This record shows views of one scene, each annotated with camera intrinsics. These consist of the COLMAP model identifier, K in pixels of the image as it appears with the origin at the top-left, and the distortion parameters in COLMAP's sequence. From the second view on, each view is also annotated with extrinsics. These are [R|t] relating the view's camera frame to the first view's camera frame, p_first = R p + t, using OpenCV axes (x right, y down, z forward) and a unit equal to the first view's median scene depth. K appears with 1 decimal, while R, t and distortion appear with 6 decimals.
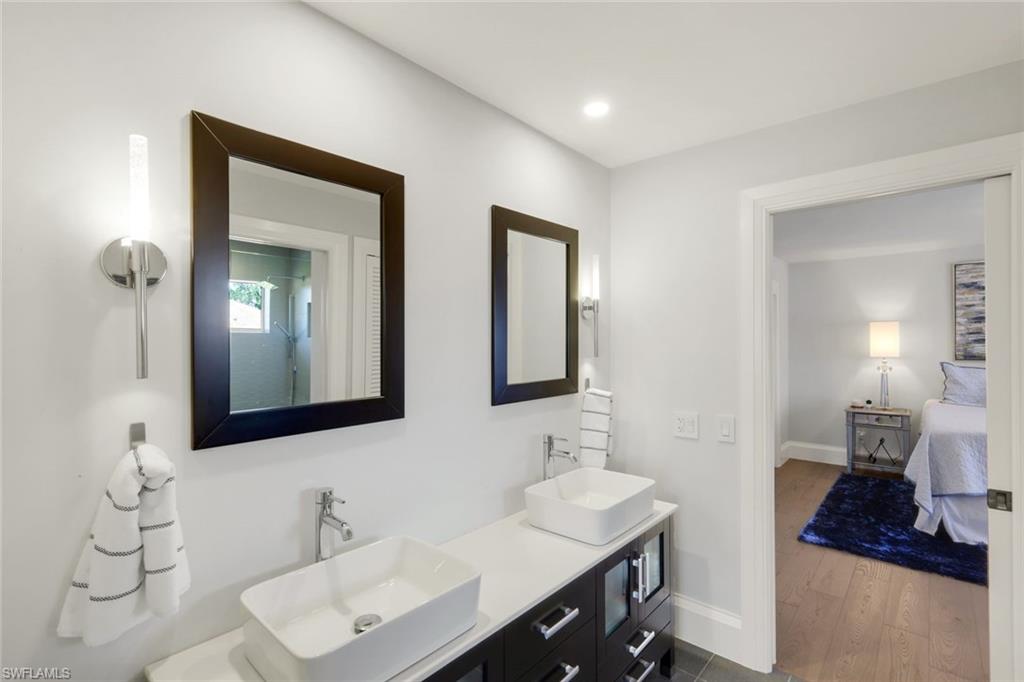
lens RADIAL K [[436.2, 0, 512.0], [0, 436.2, 341.0], [0, 0, 1]] dist [-0.000591, -0.000353]
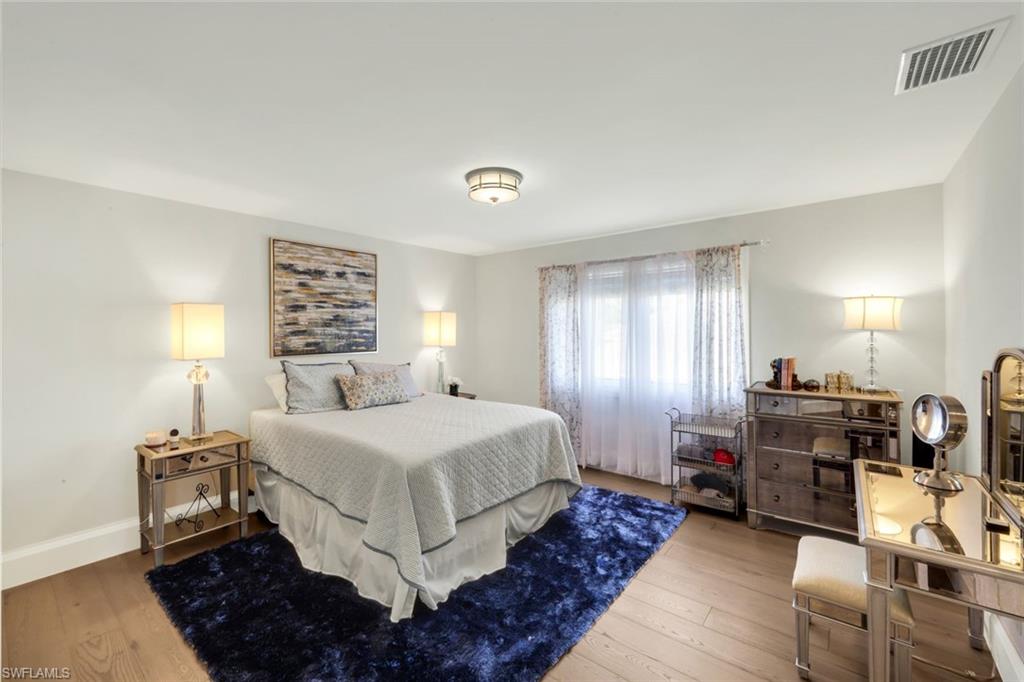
lens RADIAL K [[425.5, 0, 510.9], [0, 425.5, 324.7], [0, 0, 1]] dist [-0.000222, -0.000279]
pose [[-0.081117, 0.010083, 0.996654, 0.193783], [0.000240, 0.999949, -0.010097, -0.007586], [-0.996705, -0.000580, -0.081115, 0.629640]]
